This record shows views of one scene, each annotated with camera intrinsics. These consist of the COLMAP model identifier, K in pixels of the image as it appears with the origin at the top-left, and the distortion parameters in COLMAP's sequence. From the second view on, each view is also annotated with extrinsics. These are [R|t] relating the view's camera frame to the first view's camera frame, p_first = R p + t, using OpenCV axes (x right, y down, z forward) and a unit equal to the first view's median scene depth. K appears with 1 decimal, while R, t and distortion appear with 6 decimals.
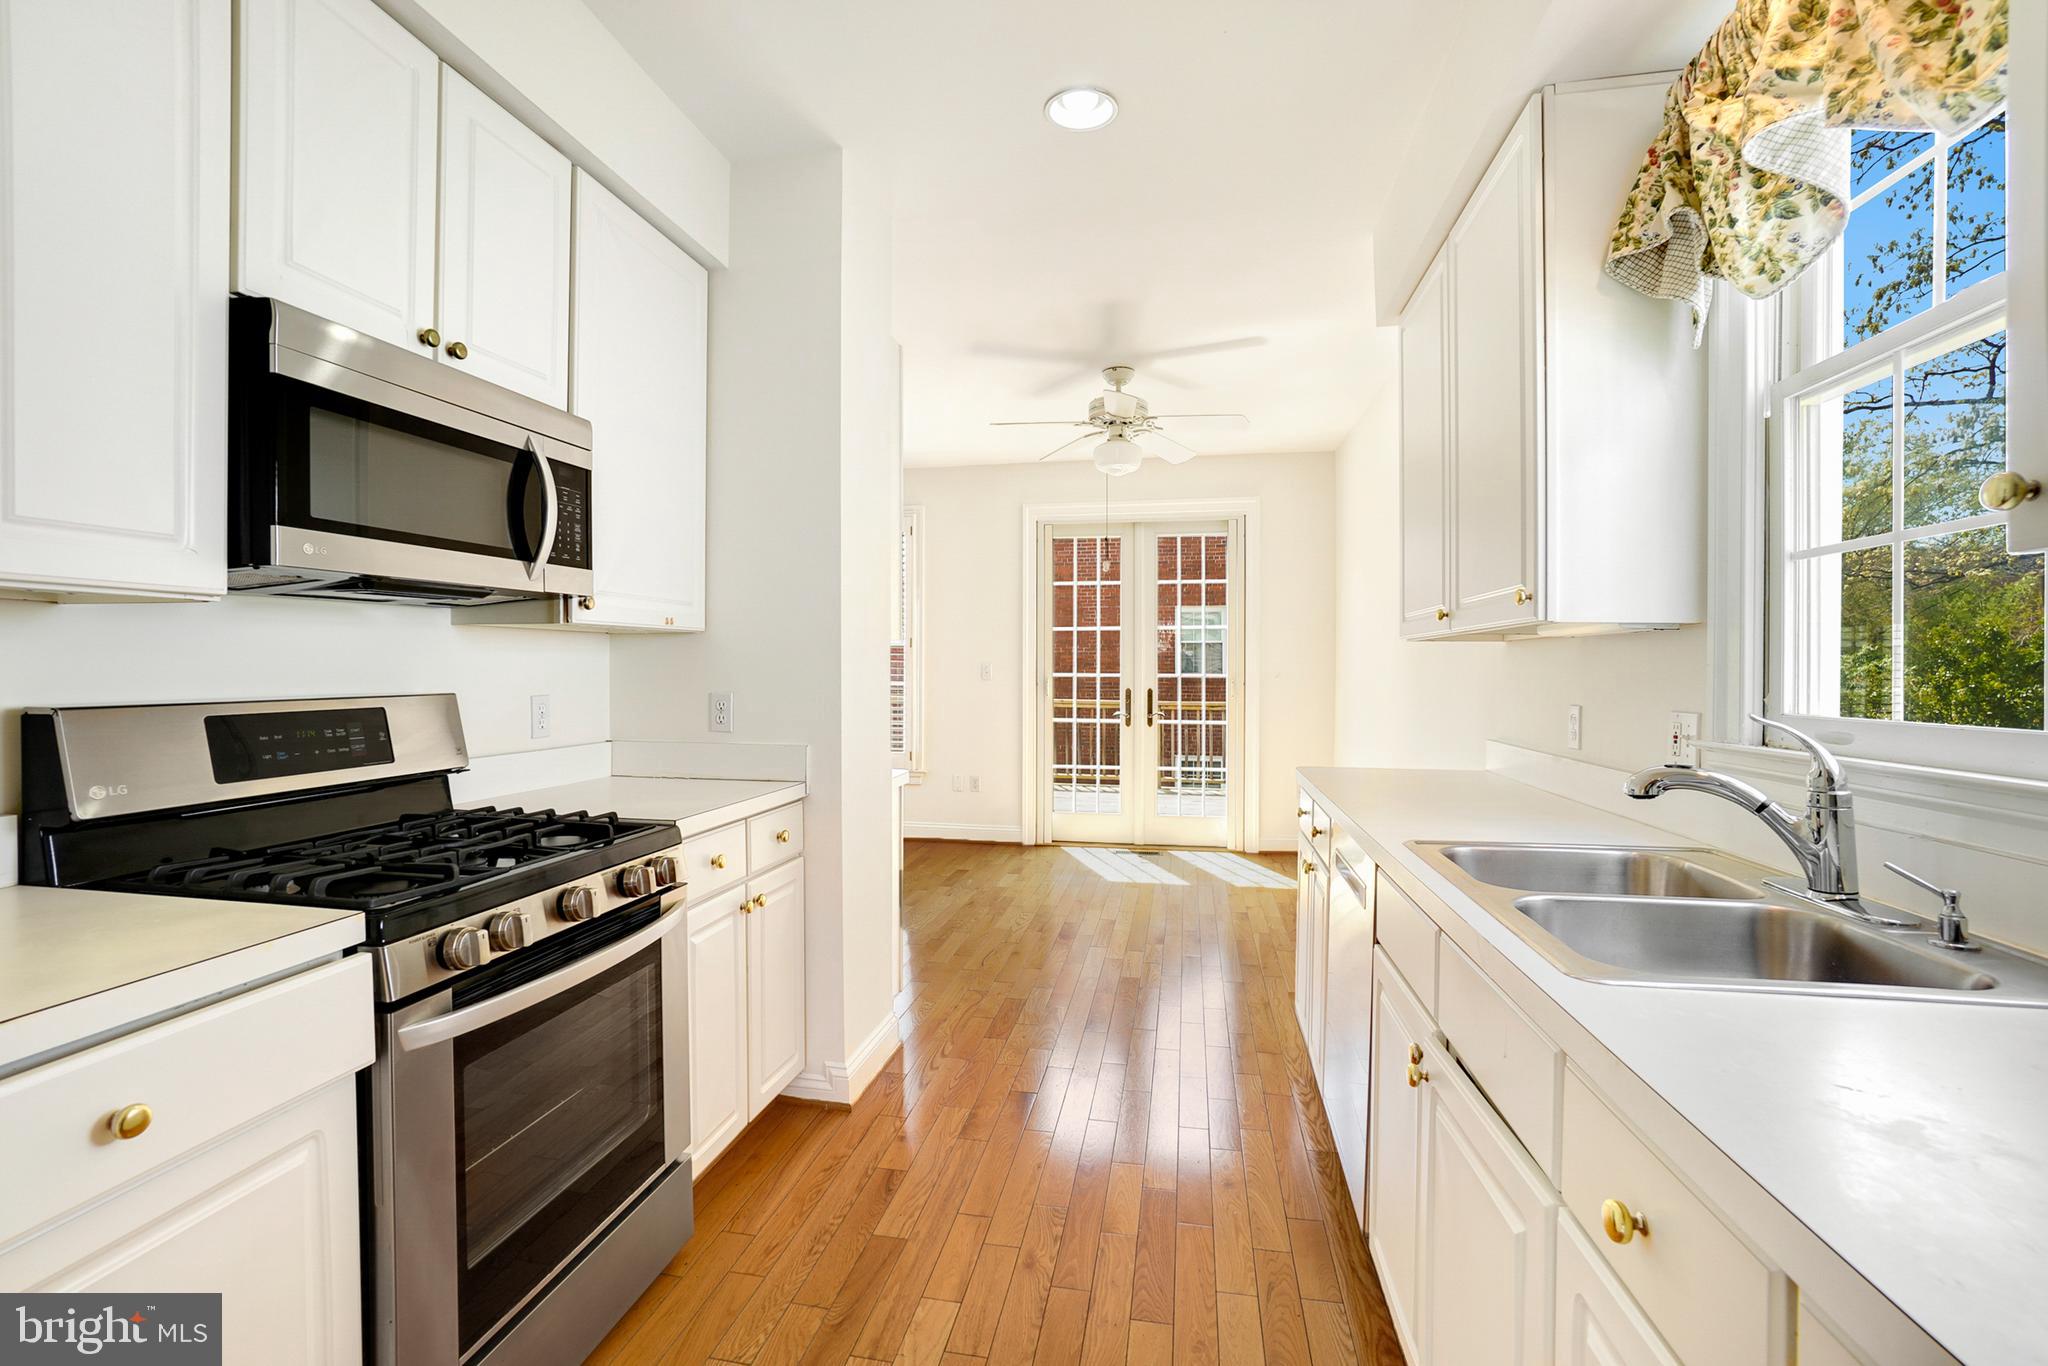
lens RADIAL K [[911.4, 0, 1009.3], [0, 911.4, 675.9], [0, 0, 1]] dist [-0.057627, 0.022430]
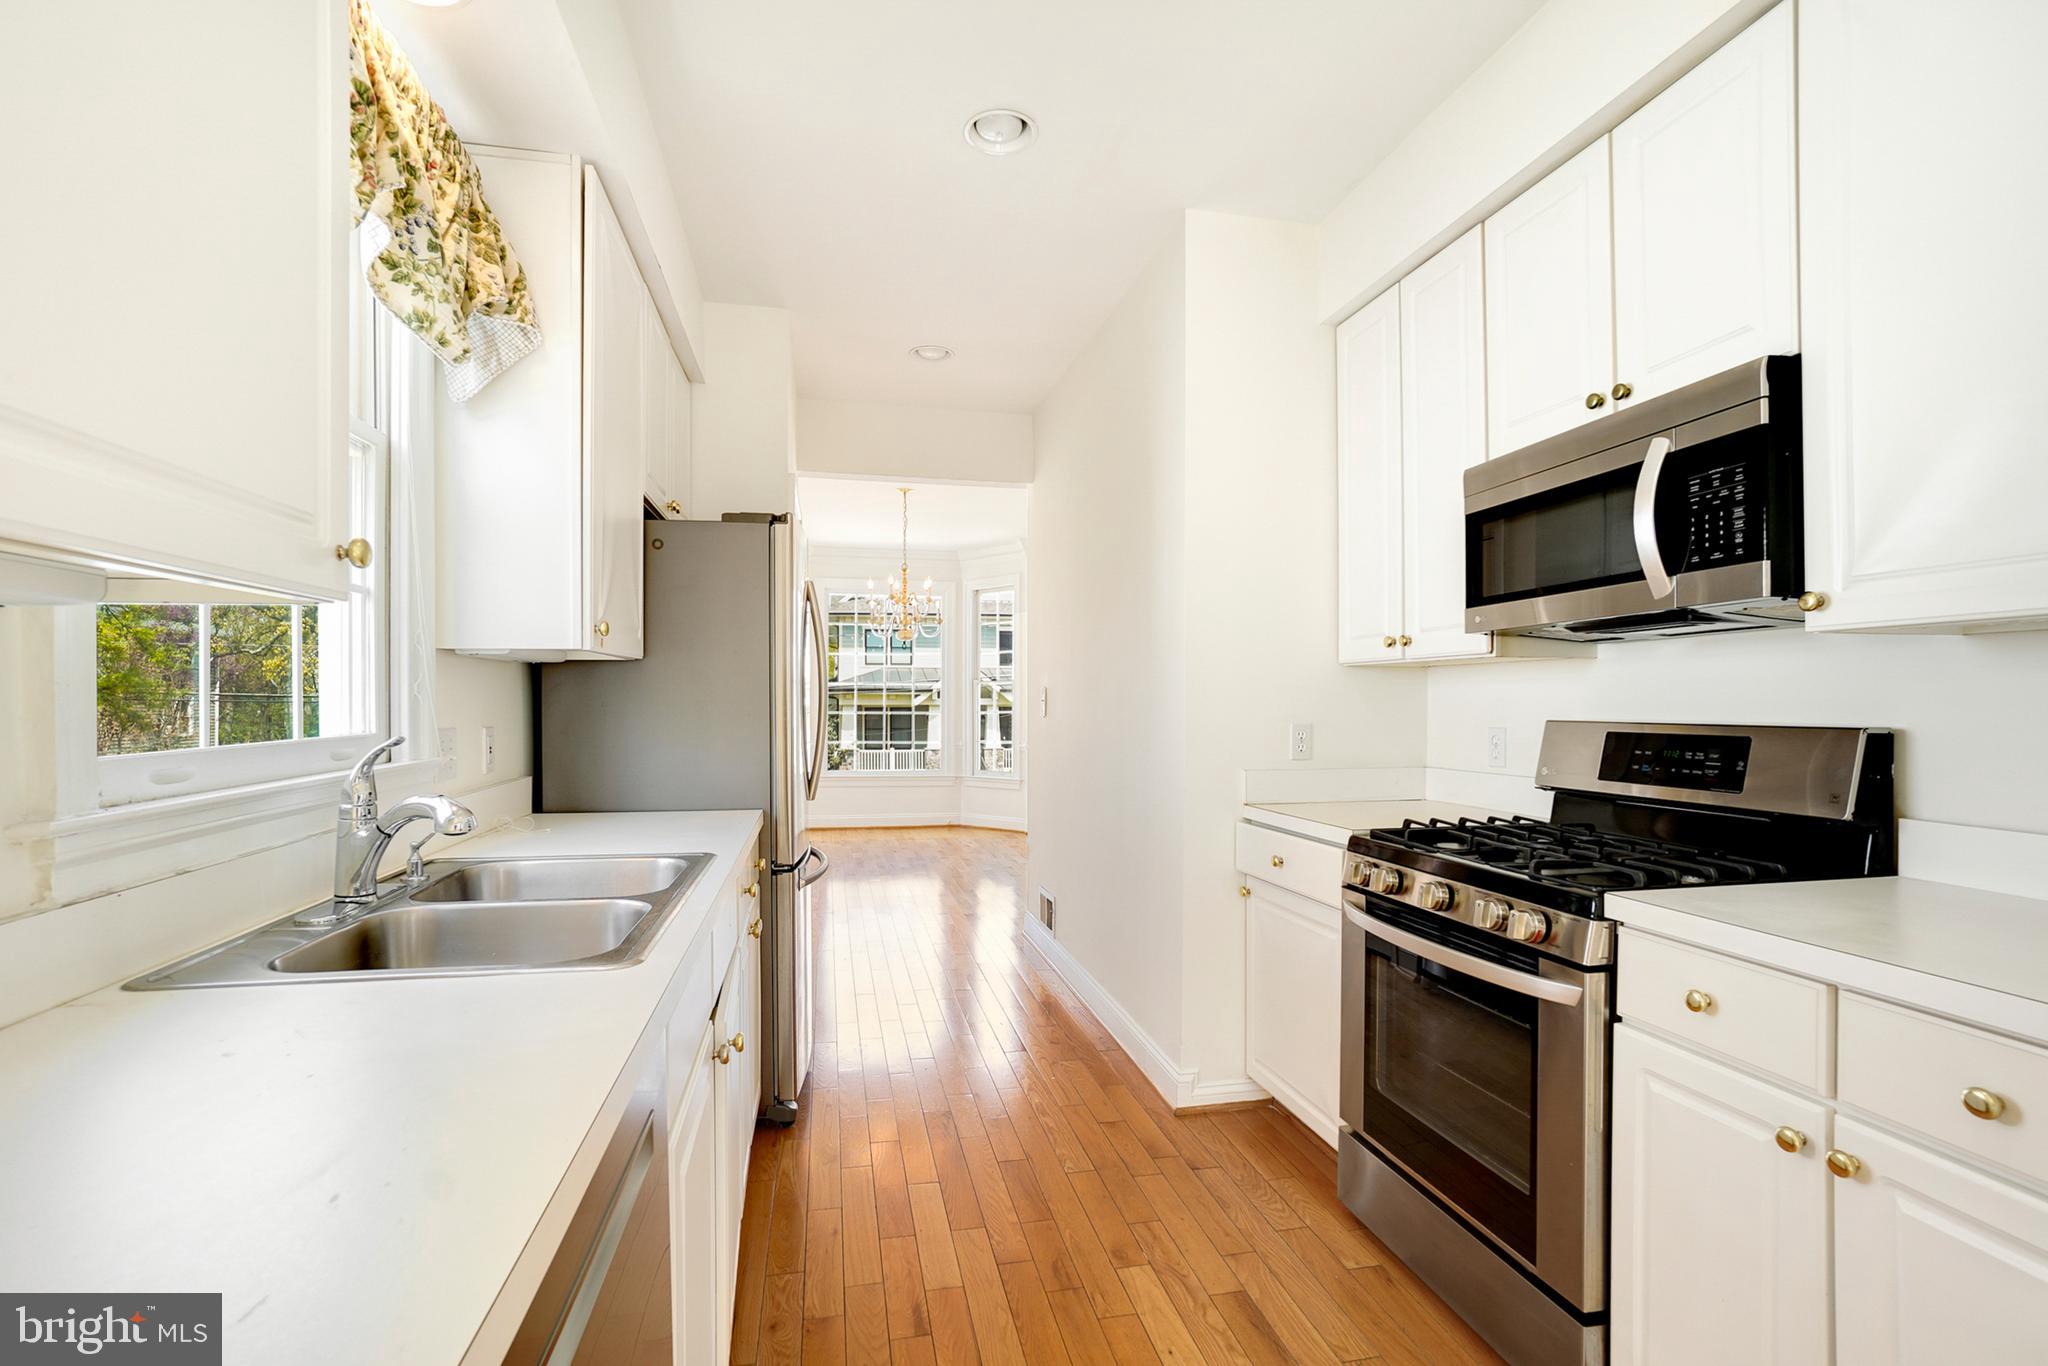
lens RADIAL K [[911.4, 0, 1009.3], [0, 911.4, 675.9], [0, 0, 1]] dist [-0.057627, 0.022430]
pose [[-0.925930, -0.012226, -0.377497, 0.430383], [-0.005031, 0.999787, -0.020039, -0.008106], [0.377661, -0.016656, -0.925794, 1.672471]]
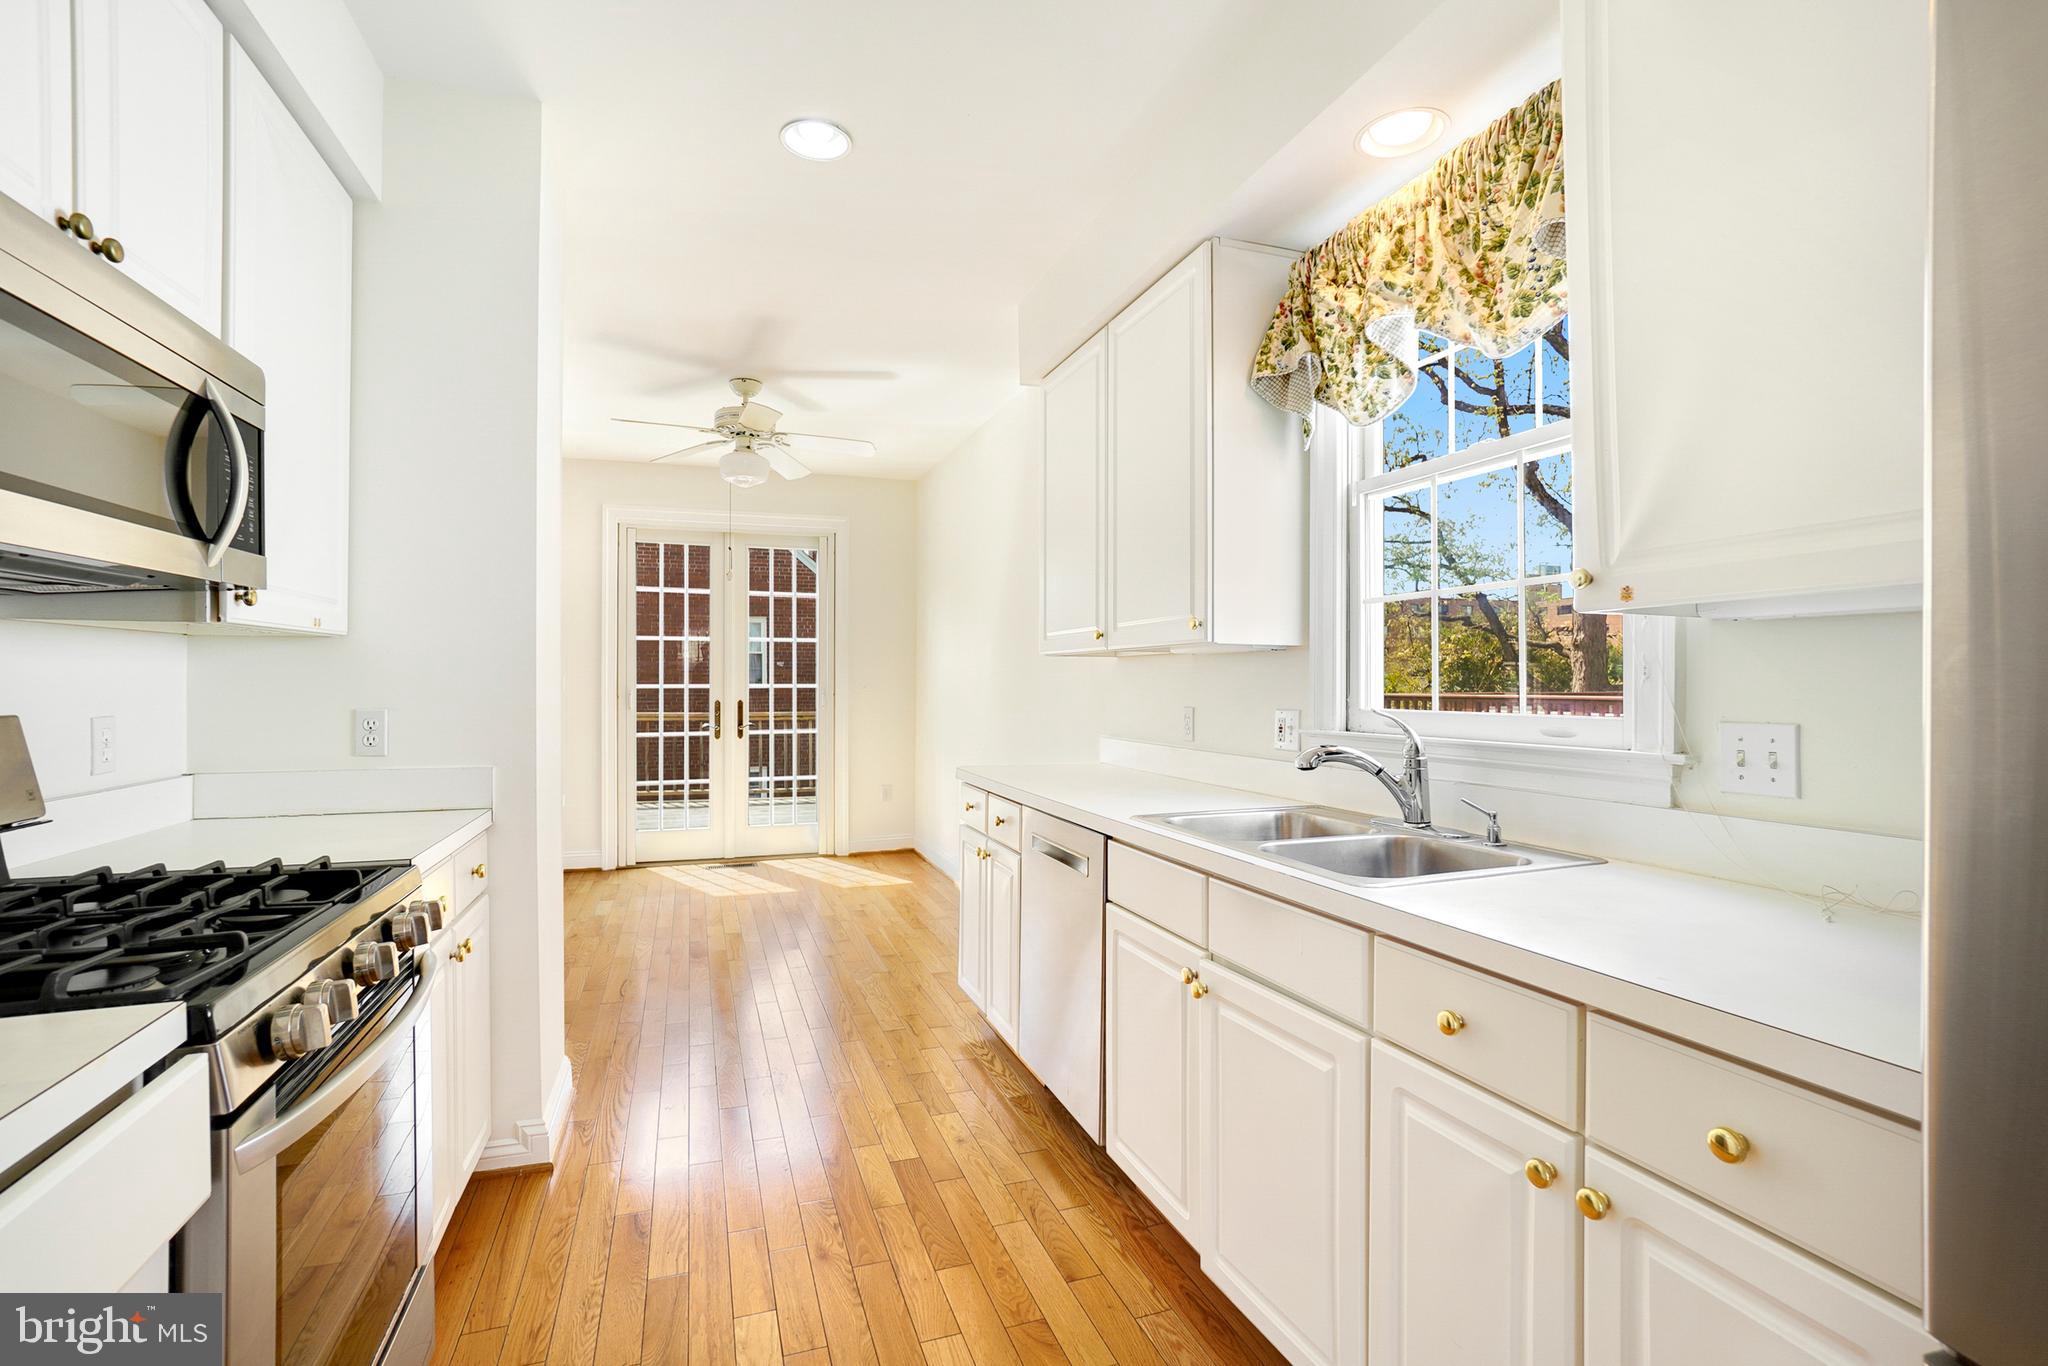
lens RADIAL K [[911.1, 0, 991.1], [0, 911.1, 683.1], [0, 0, 1]] dist [-0.054547, 0.022453]
pose [[0.868259, -0.003830, 0.496097, -0.298145], [0.006148, 0.999976, -0.003039, 0.000638], [-0.496073, 0.005688, 0.868262, 0.002363]]
